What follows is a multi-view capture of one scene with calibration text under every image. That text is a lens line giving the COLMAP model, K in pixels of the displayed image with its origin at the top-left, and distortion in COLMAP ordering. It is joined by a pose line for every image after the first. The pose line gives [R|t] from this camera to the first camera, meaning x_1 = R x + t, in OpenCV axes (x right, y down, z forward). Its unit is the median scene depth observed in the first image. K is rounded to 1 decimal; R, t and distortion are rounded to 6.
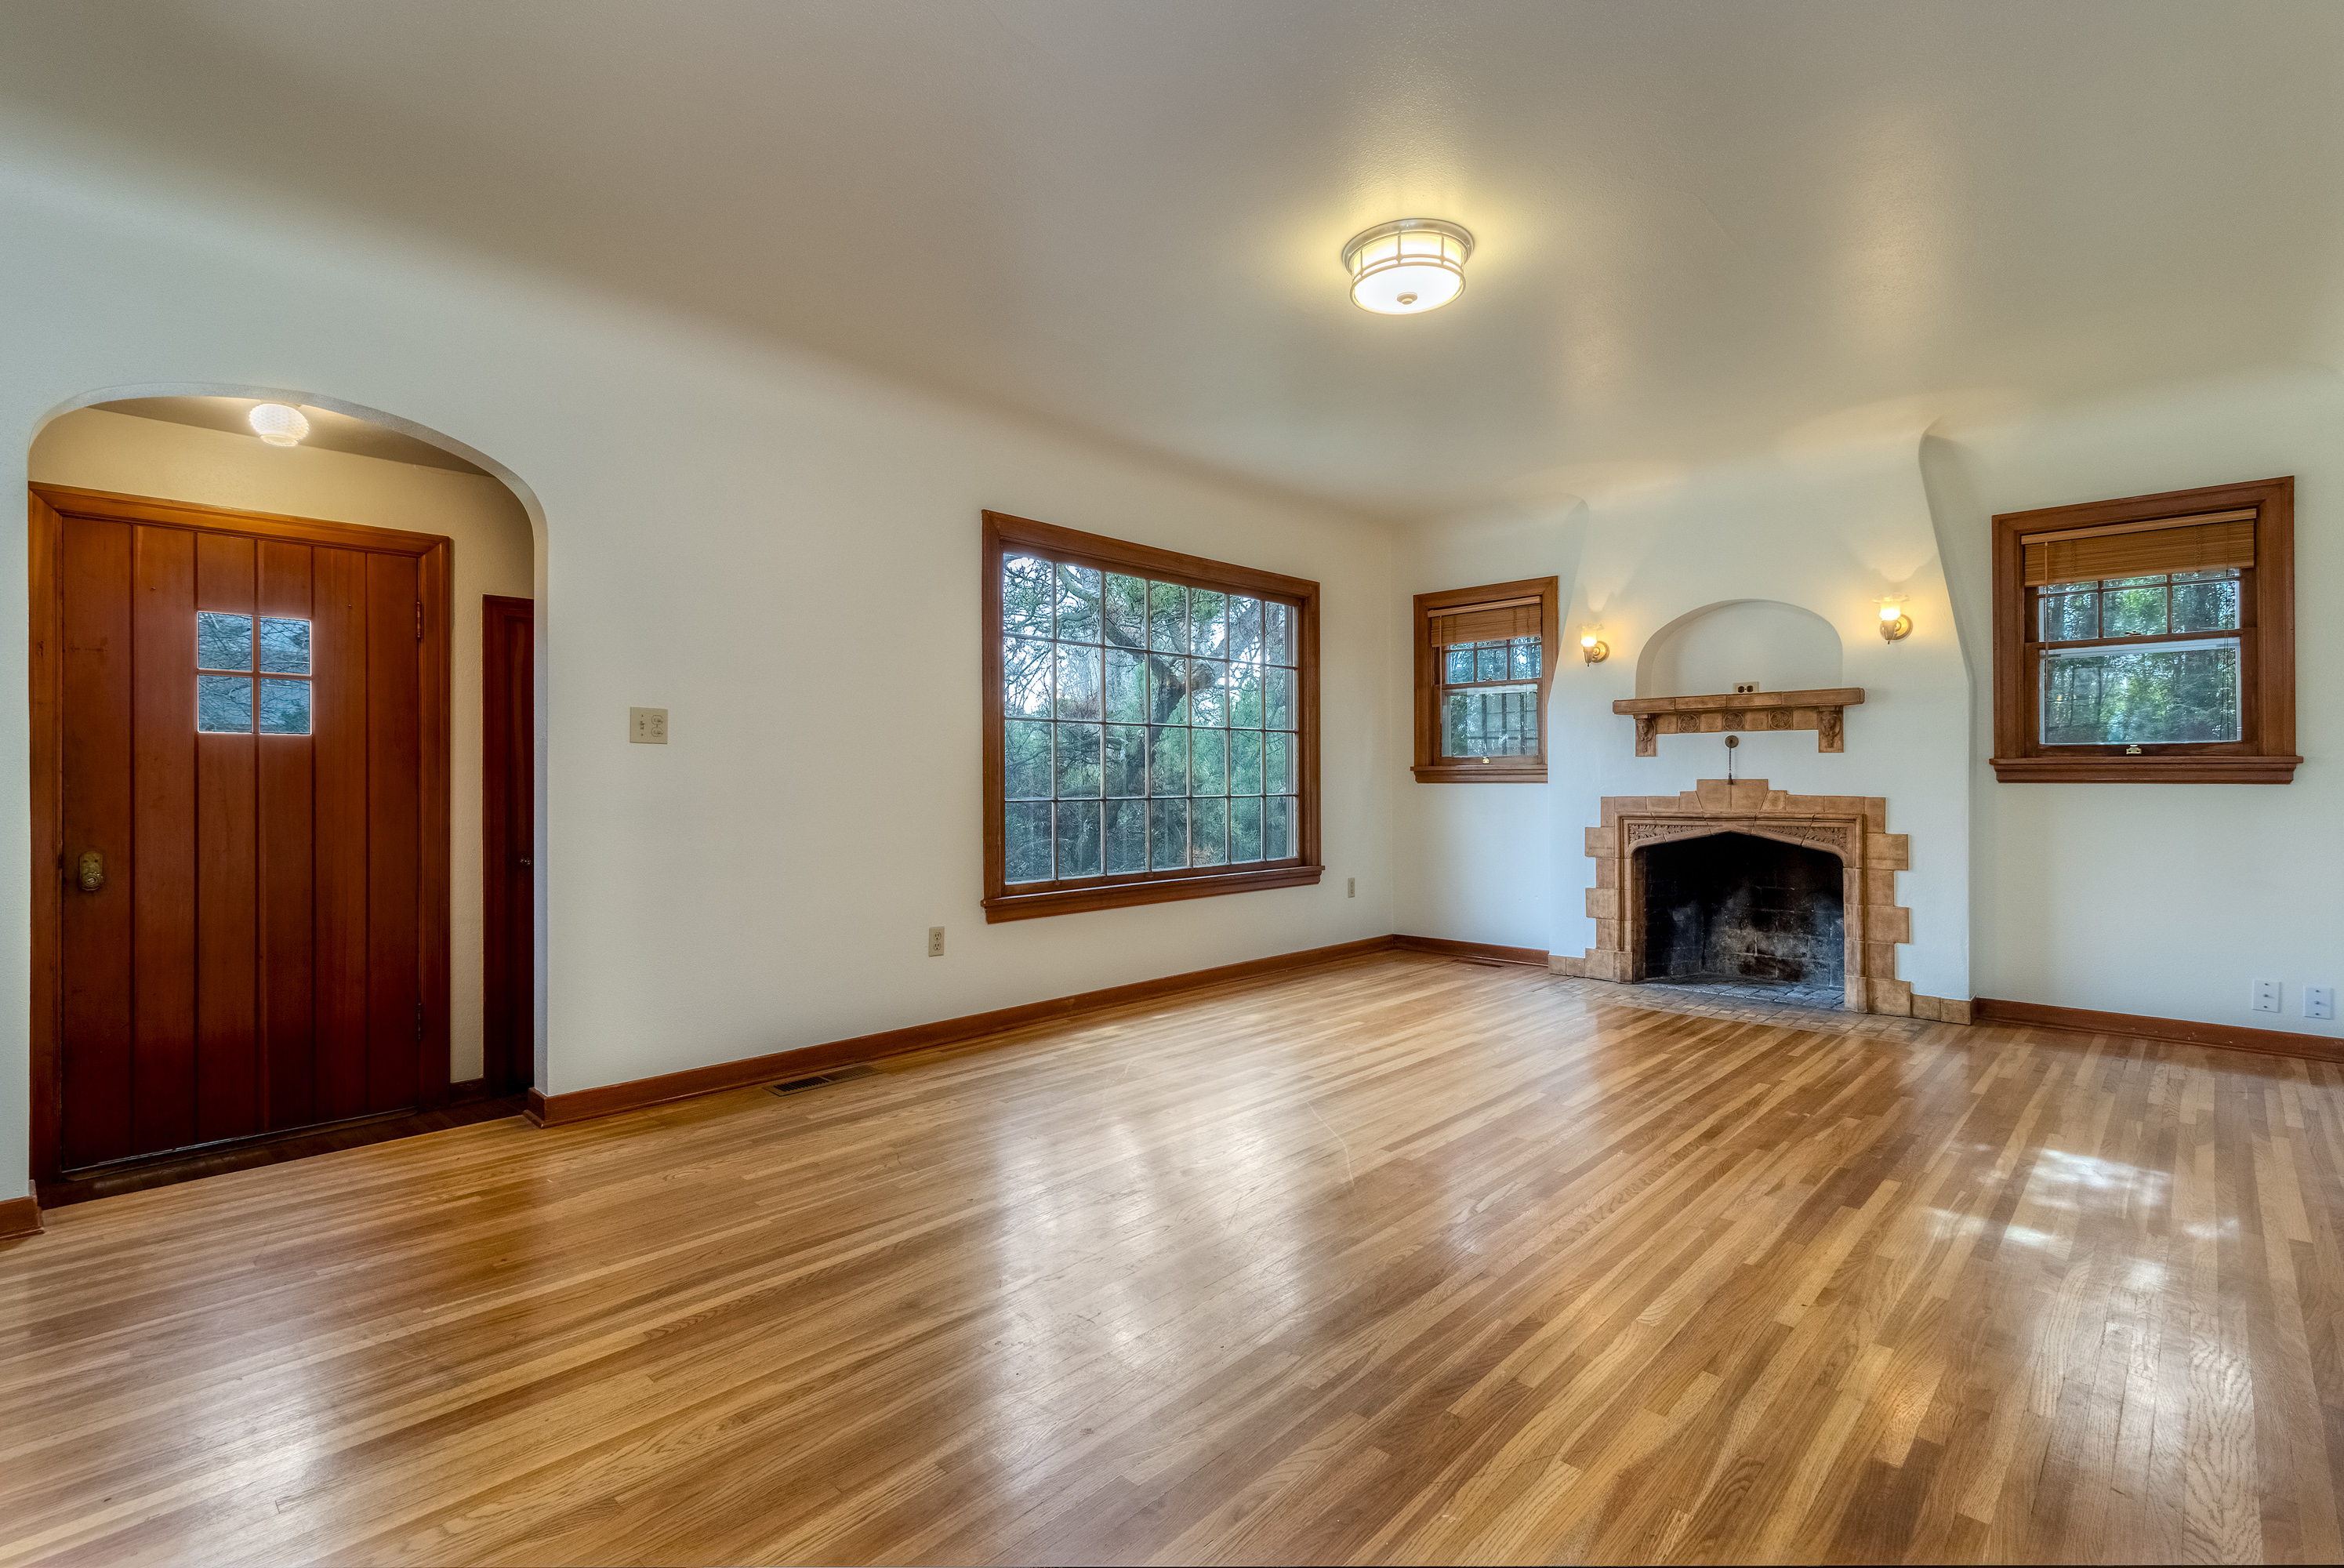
lens RADIAL K [[1126.4, 0, 1174.7], [0, 1126.4, 784.0], [0, 0, 1]] dist [0.001670, -0.001159]
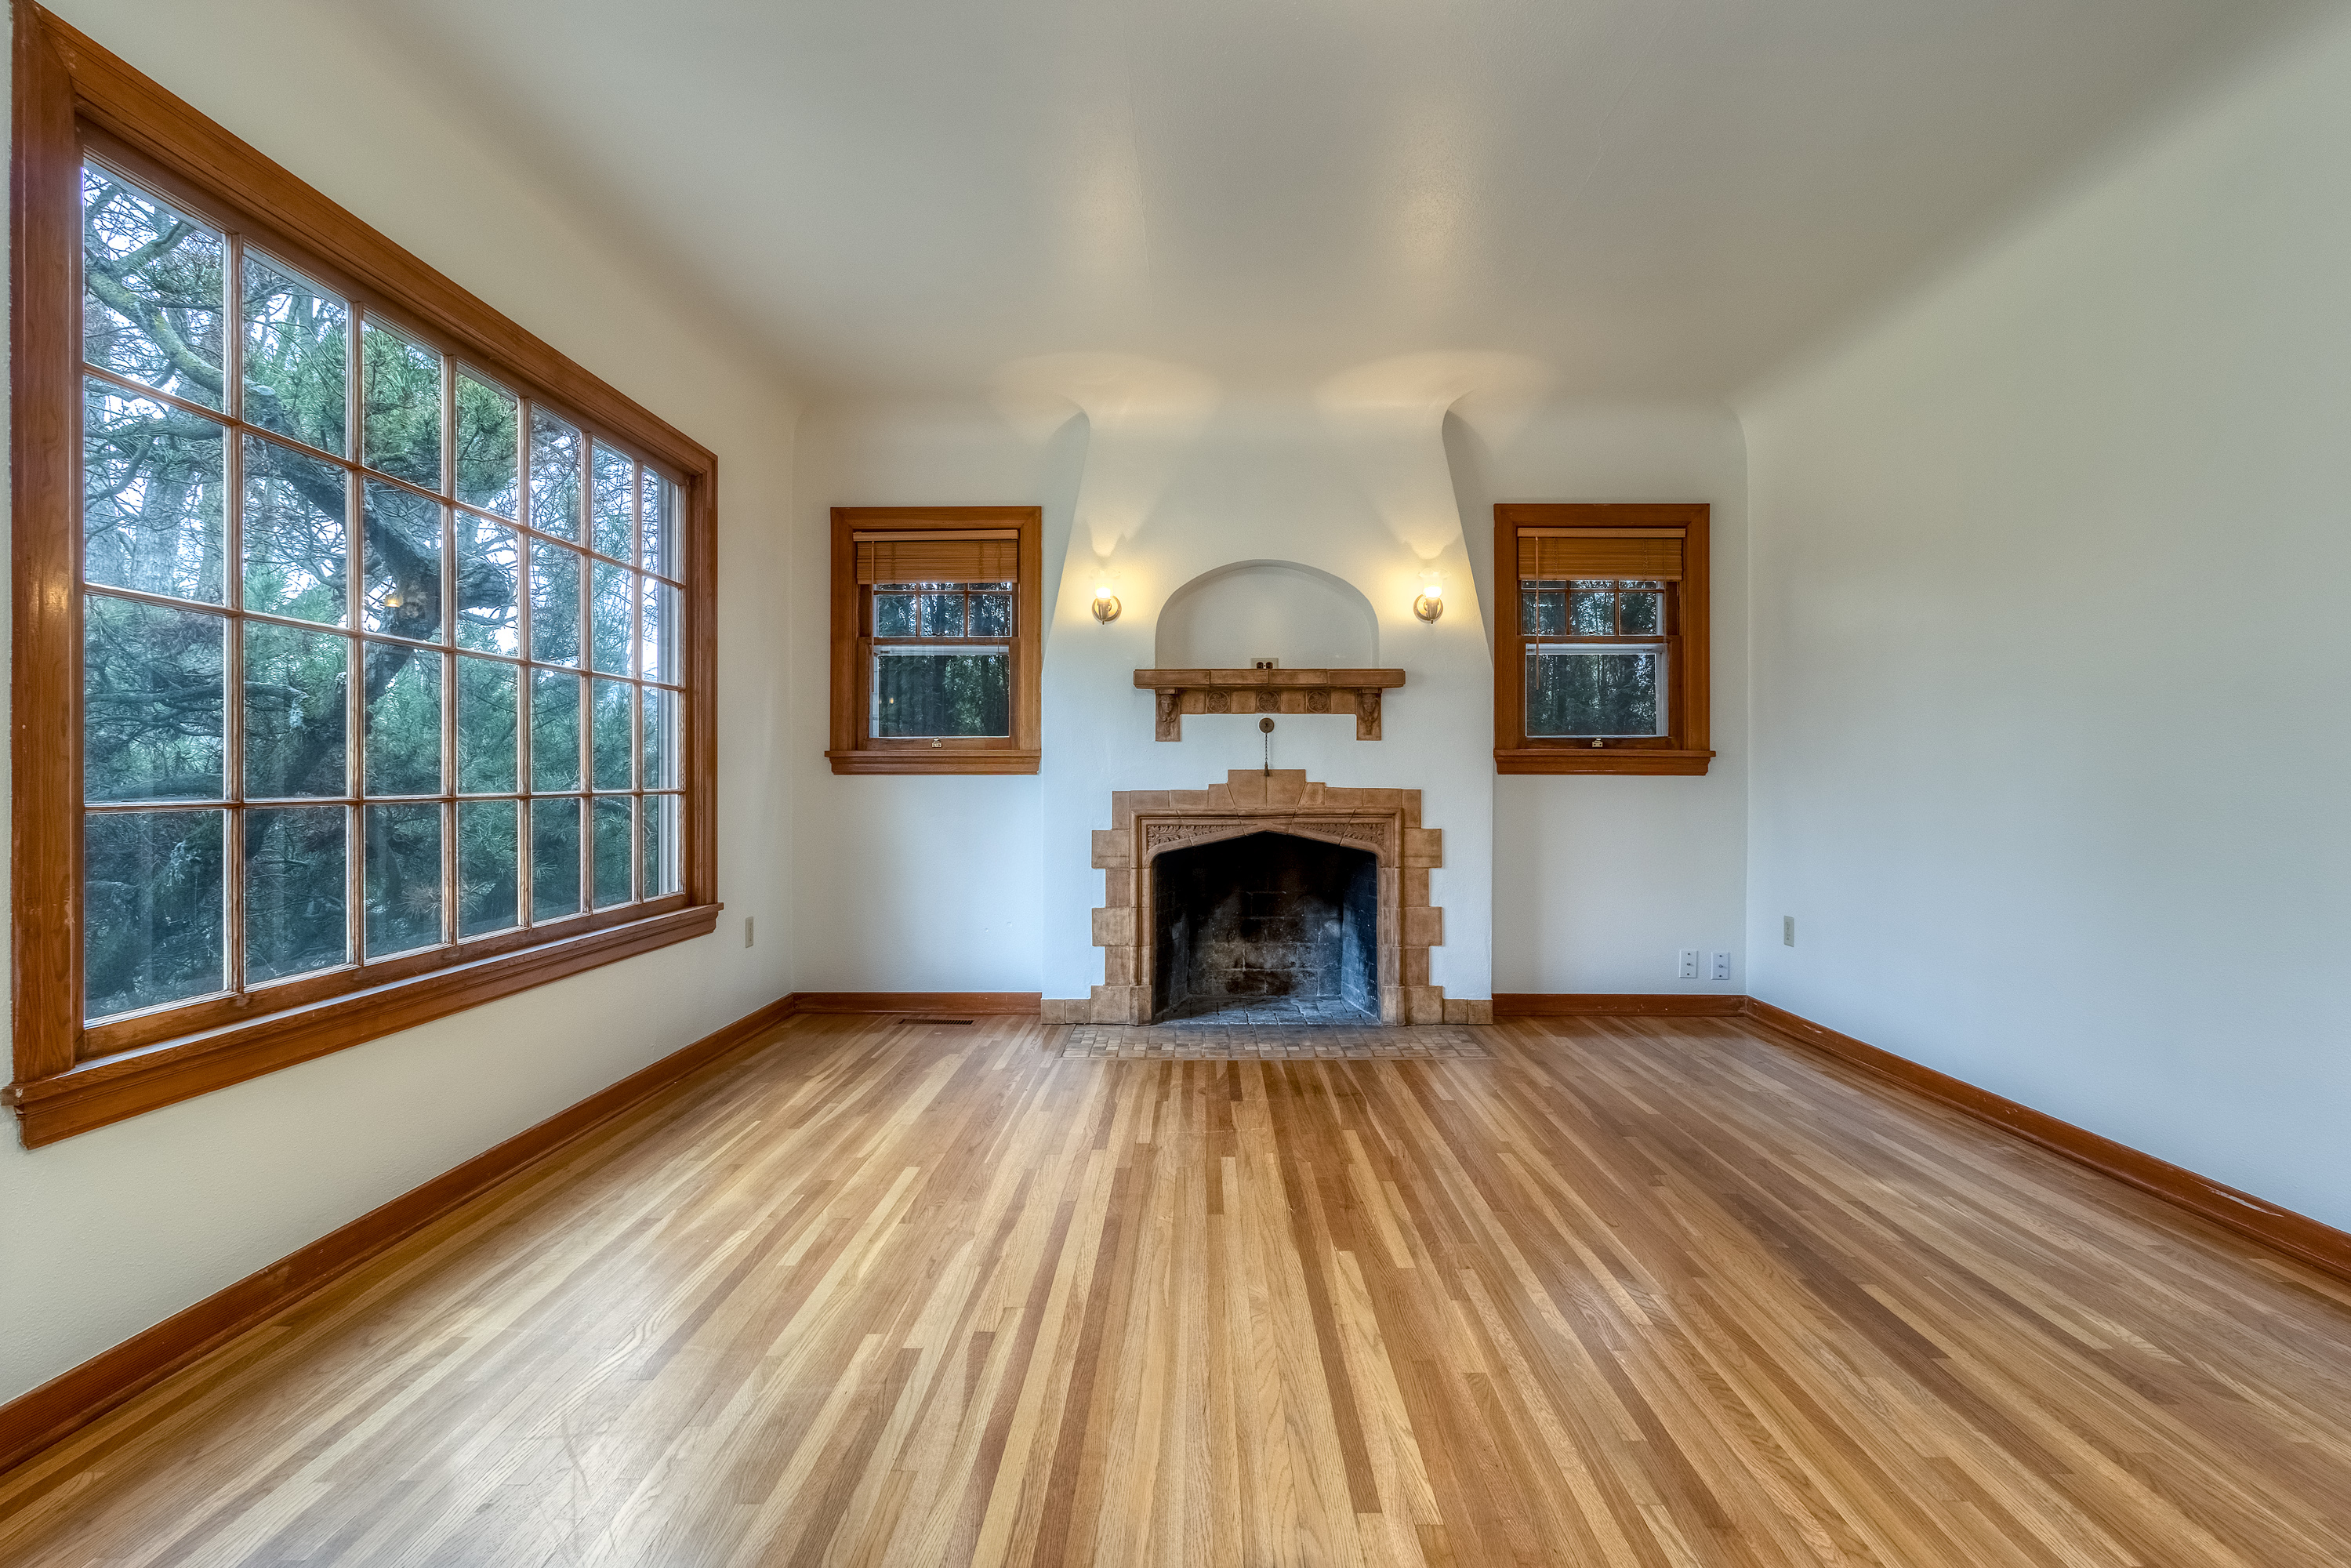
lens RADIAL K [[1129.8, 0, 1220.1], [0, 1129.8, 772.9], [0, 0, 1]] dist [0.001670, -0.001159]
pose [[0.730516, 0.005723, 0.682872, -0.119427], [0.000480, 0.999960, -0.008894, 0.006282], [-0.682896, 0.006825, 0.730484, 0.420505]]
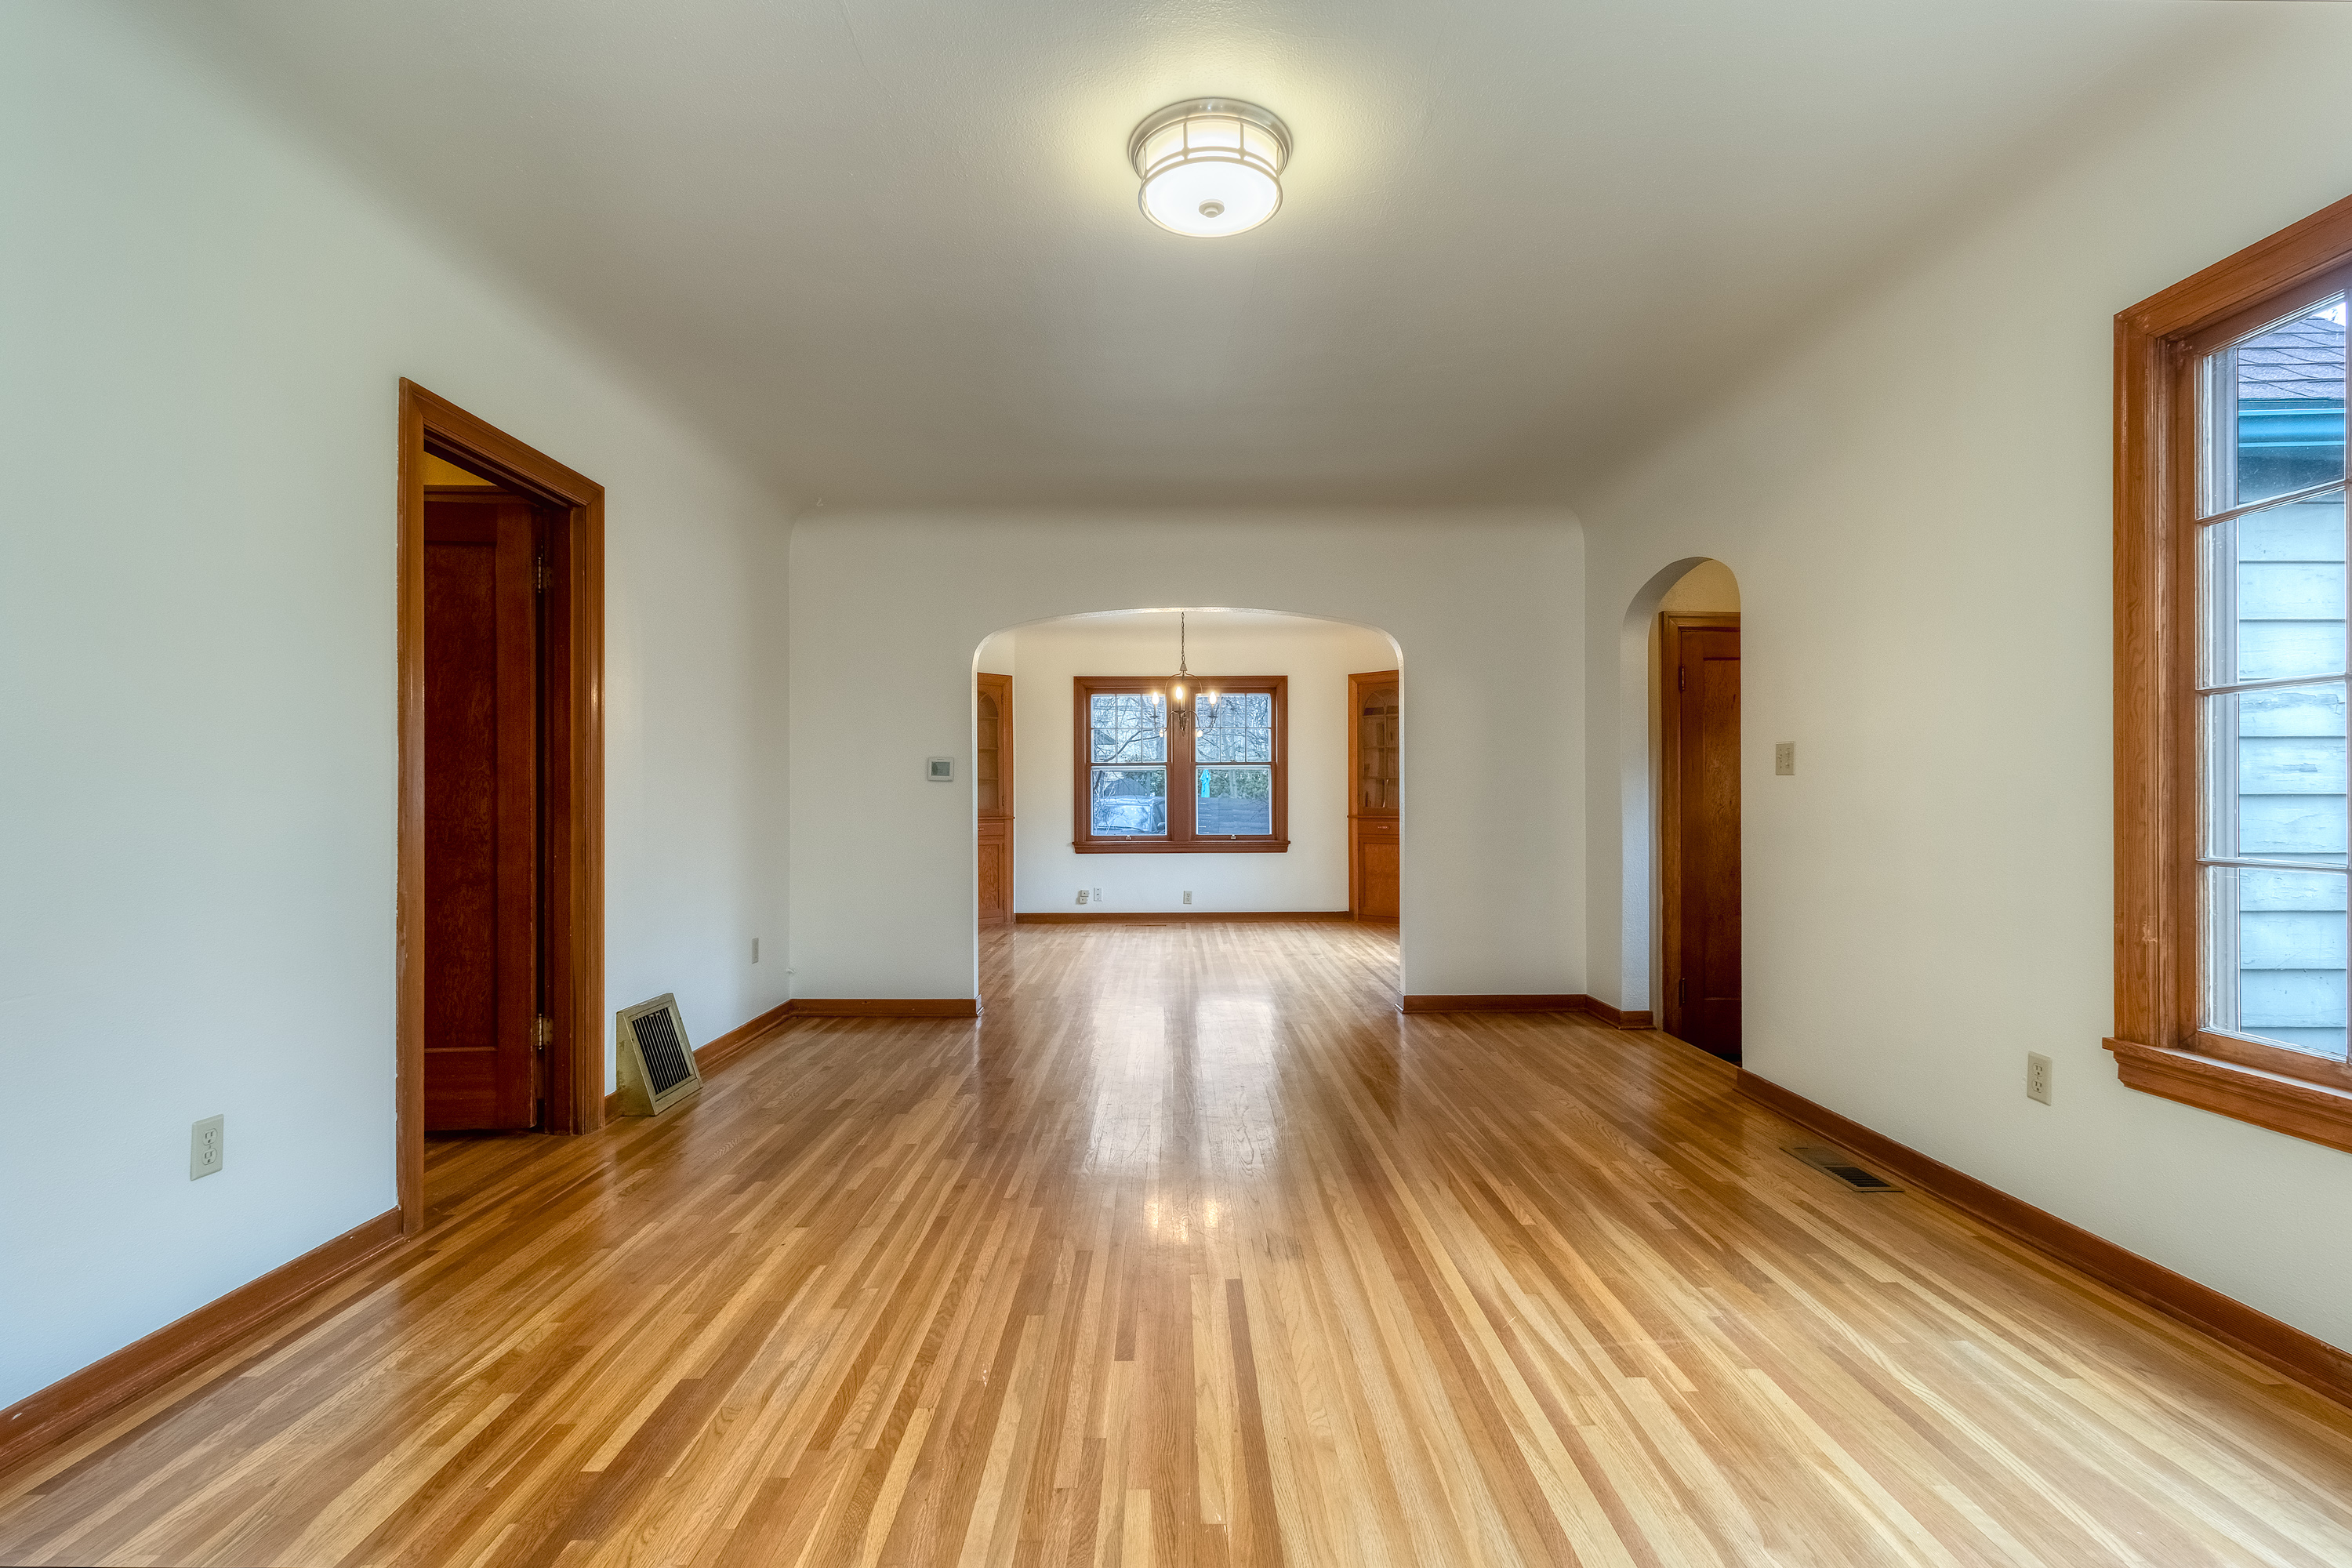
lens RADIAL K [[1130.3, 0, 1187.8], [0, 1130.3, 794.1], [0, 0, 1]] dist [0.001670, -0.001159]
pose [[-0.732653, 0.002792, -0.680597, 0.470053], [0.004269, 0.999991, -0.000493, -0.015147], [0.680589, -0.003267, -0.732658, 0.967642]]
